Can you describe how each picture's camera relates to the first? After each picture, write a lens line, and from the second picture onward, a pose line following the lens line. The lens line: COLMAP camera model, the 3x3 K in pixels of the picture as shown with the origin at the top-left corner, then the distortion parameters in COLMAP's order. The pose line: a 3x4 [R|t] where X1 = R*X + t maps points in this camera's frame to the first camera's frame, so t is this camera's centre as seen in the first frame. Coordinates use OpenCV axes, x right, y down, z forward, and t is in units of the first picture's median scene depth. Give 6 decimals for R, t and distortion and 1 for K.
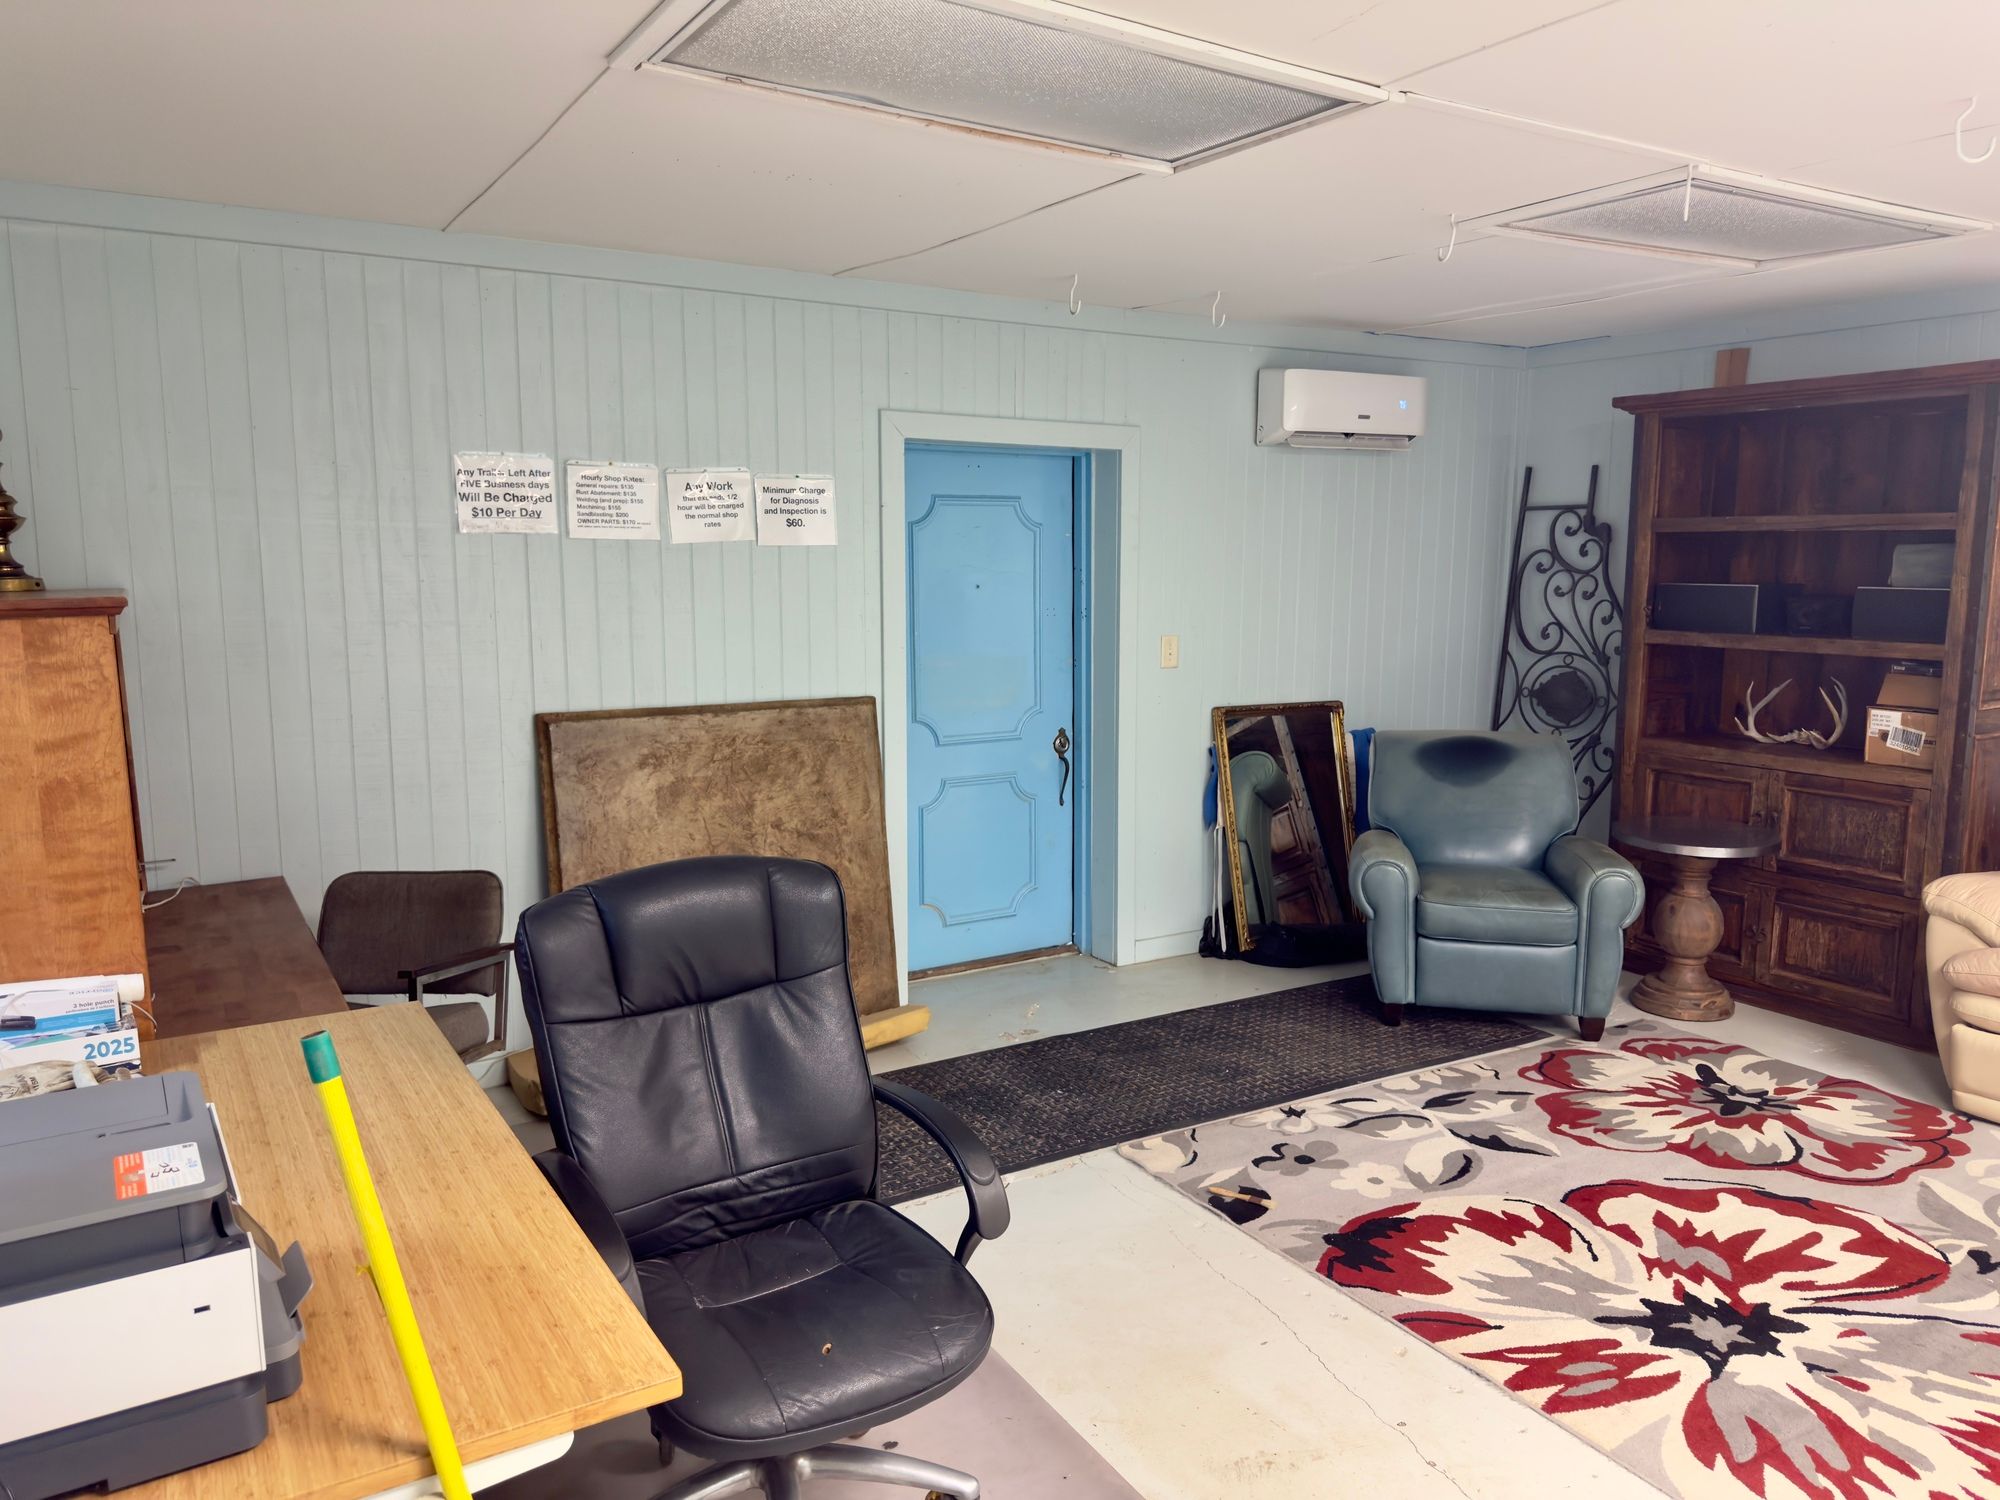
lens RADIAL K [[1421.7, 0, 998.8], [0, 1421.7, 759.6], [0, 0, 1]] dist [0.002076, -0.007728]
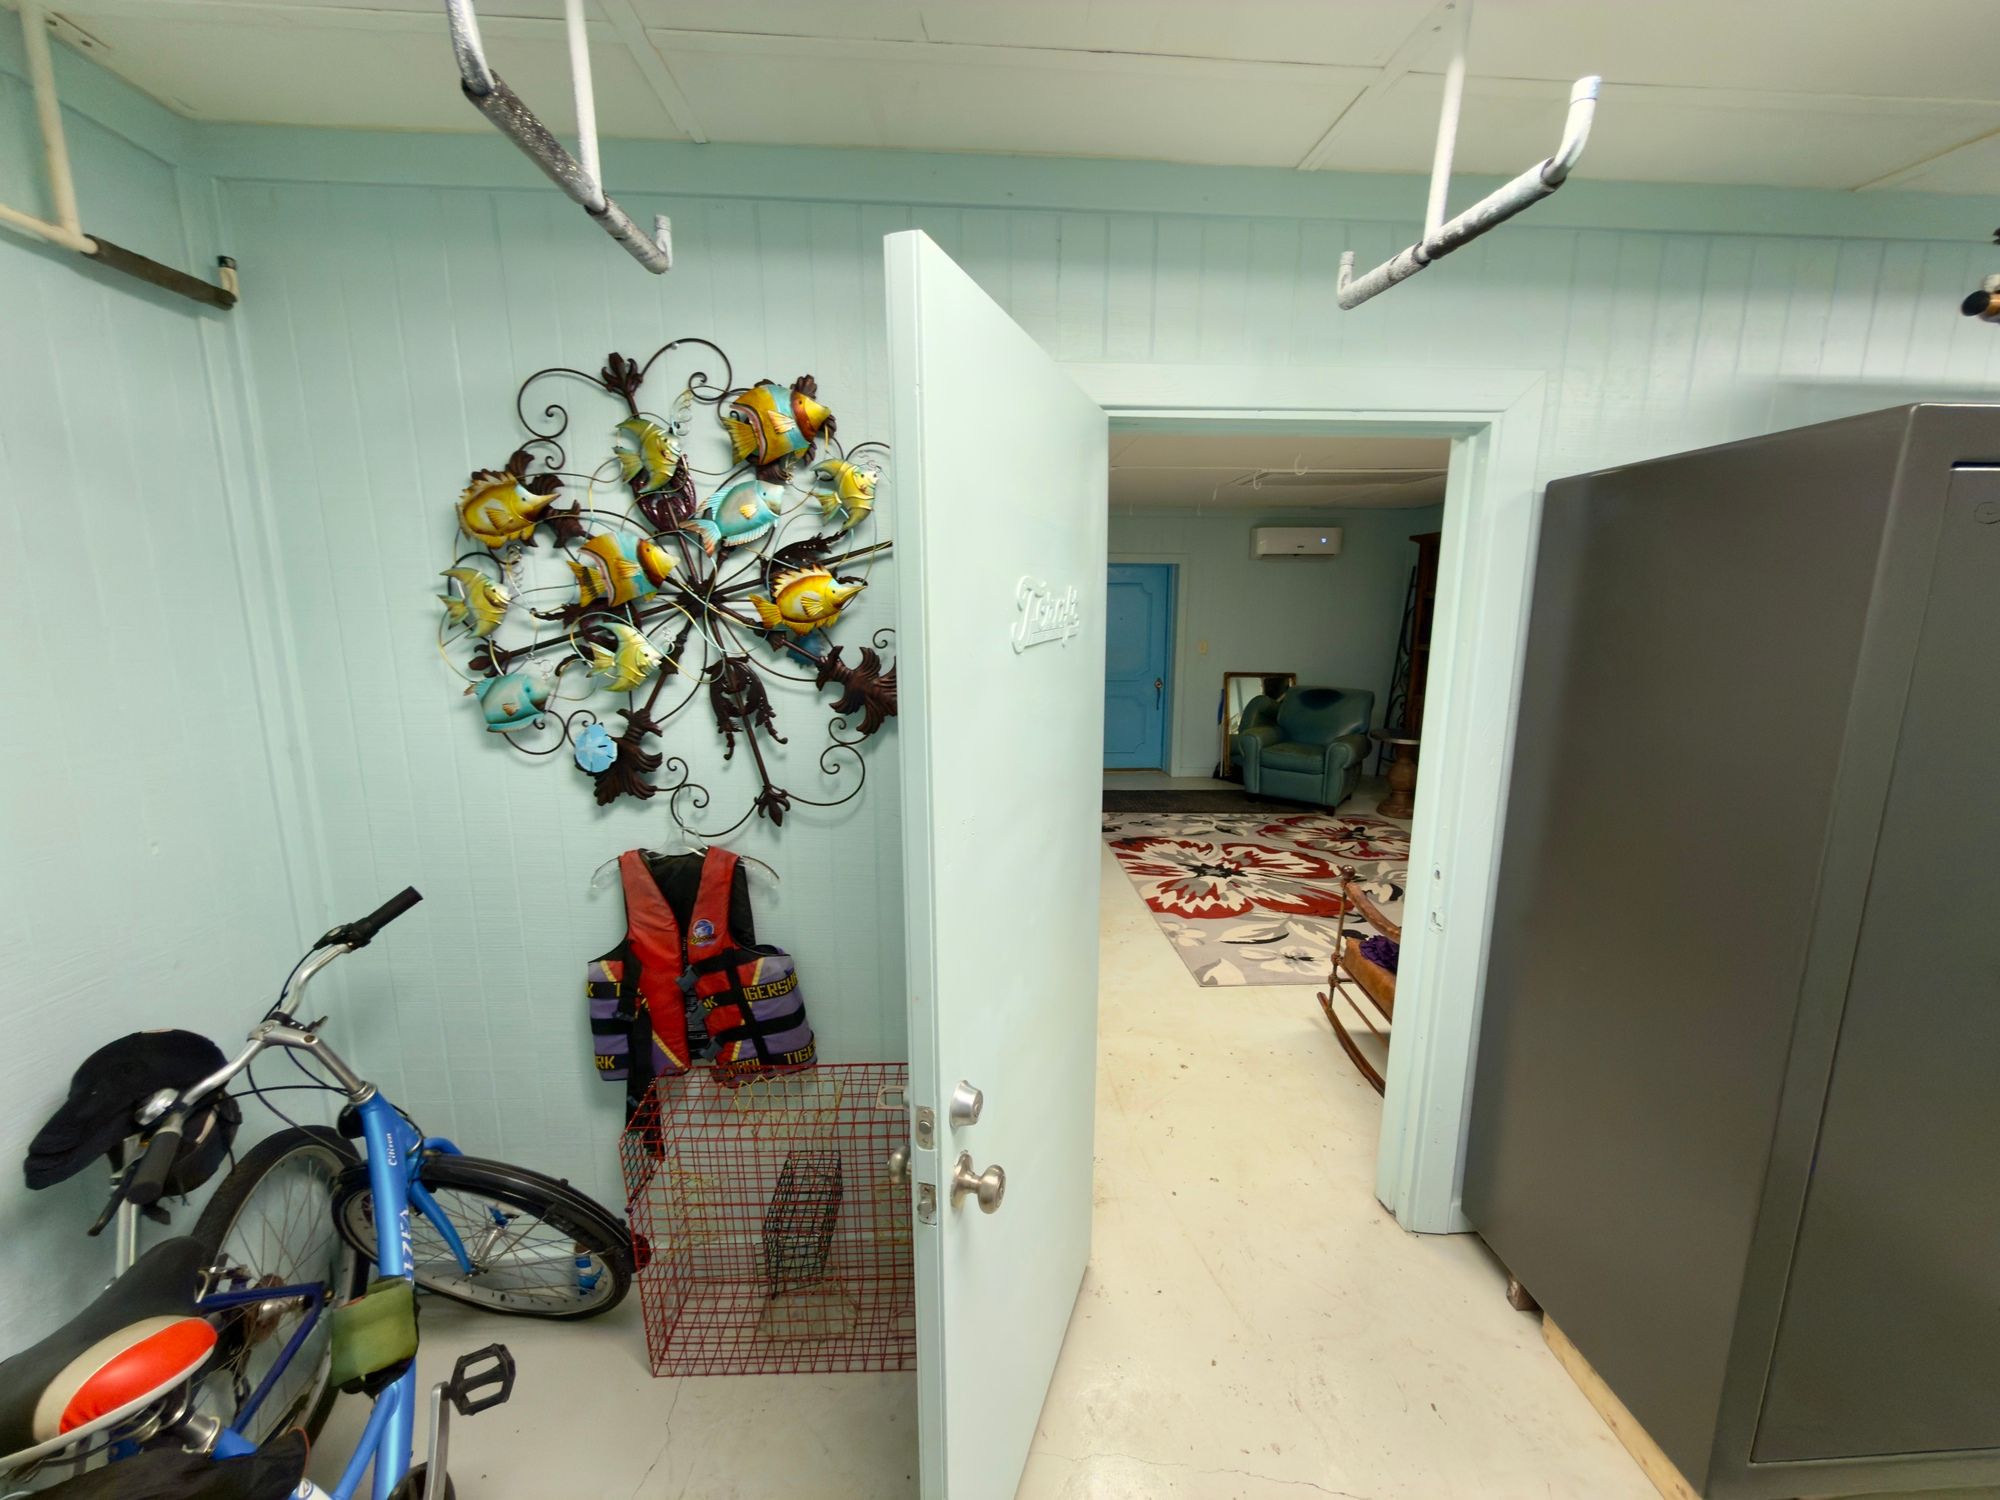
lens RADIAL K [[797.6, 0, 998.5], [0, 797.6, 753.7], [0, 0, 1]] dist [-0.000569, 0.000142]
pose [[0.885899, 0.090127, -0.455039, 0.667154], [-0.071097, 0.995735, 0.058803, 0.071421], [0.458398, -0.019741, 0.888528, -0.542645]]
